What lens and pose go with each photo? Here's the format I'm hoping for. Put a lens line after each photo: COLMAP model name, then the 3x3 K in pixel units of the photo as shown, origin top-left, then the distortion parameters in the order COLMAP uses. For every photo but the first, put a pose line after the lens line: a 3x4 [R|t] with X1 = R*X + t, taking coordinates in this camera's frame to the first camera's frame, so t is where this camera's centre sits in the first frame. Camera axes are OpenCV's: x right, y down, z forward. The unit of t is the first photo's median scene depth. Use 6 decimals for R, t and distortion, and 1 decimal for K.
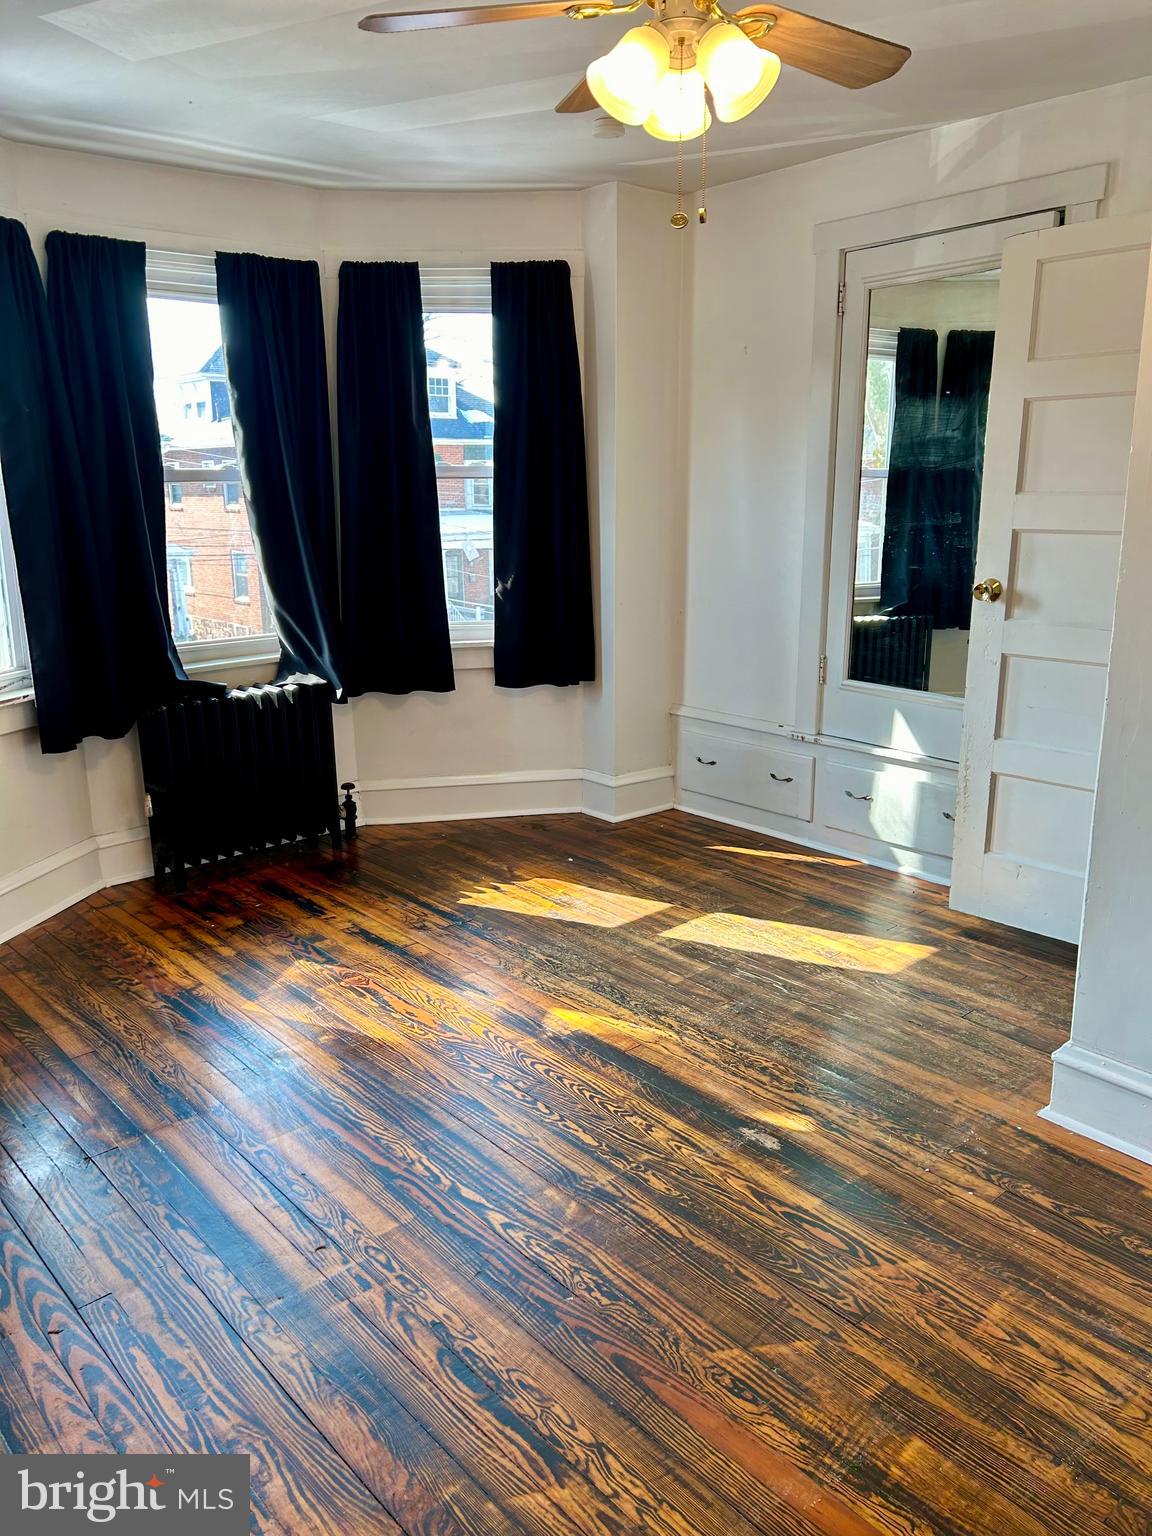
lens RADIAL K [[1159.5, 0, 577.2], [0, 1159.5, 769.5], [0, 0, 1]] dist [0.054614, -0.053691]
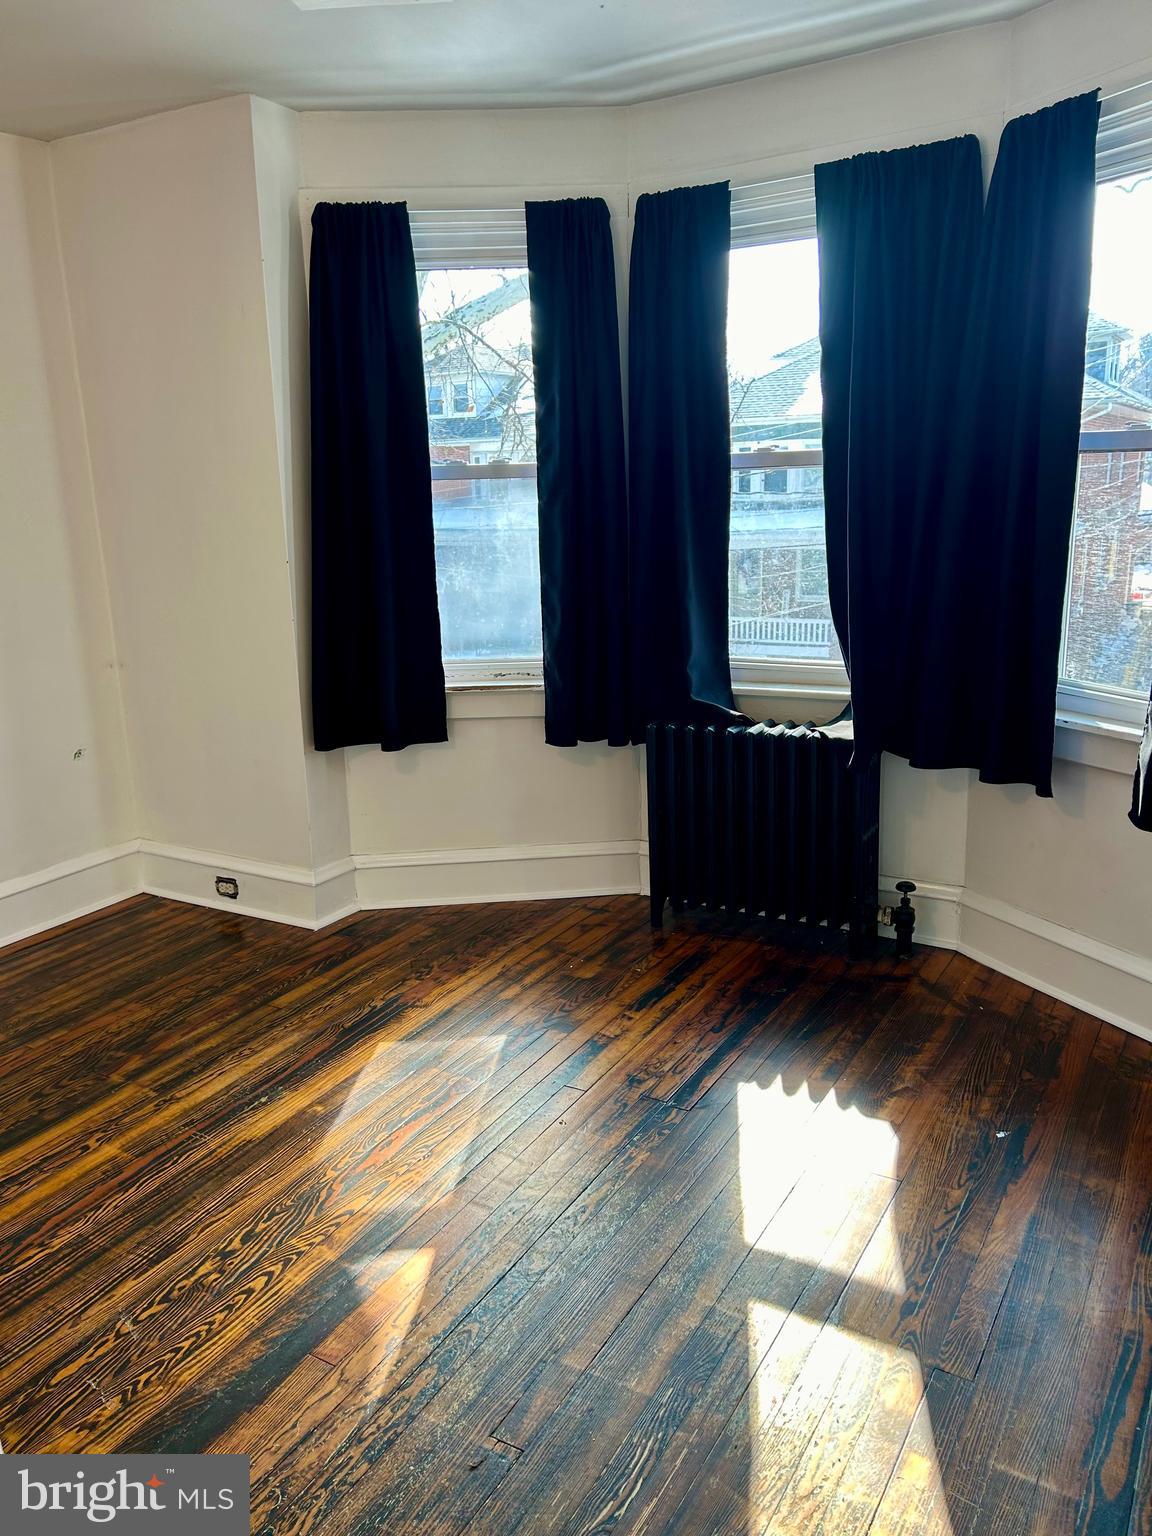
lens RADIAL K [[1159.5, 0, 522.7], [0, 1159.5, 734.0], [0, 0, 1]] dist [0.054614, -0.053691]
pose [[0.288948, 0.218591, -0.932055, 0.489505], [-0.203175, 0.965408, 0.163427, -0.184643], [0.935537, 0.142148, 0.323365, 0.659553]]
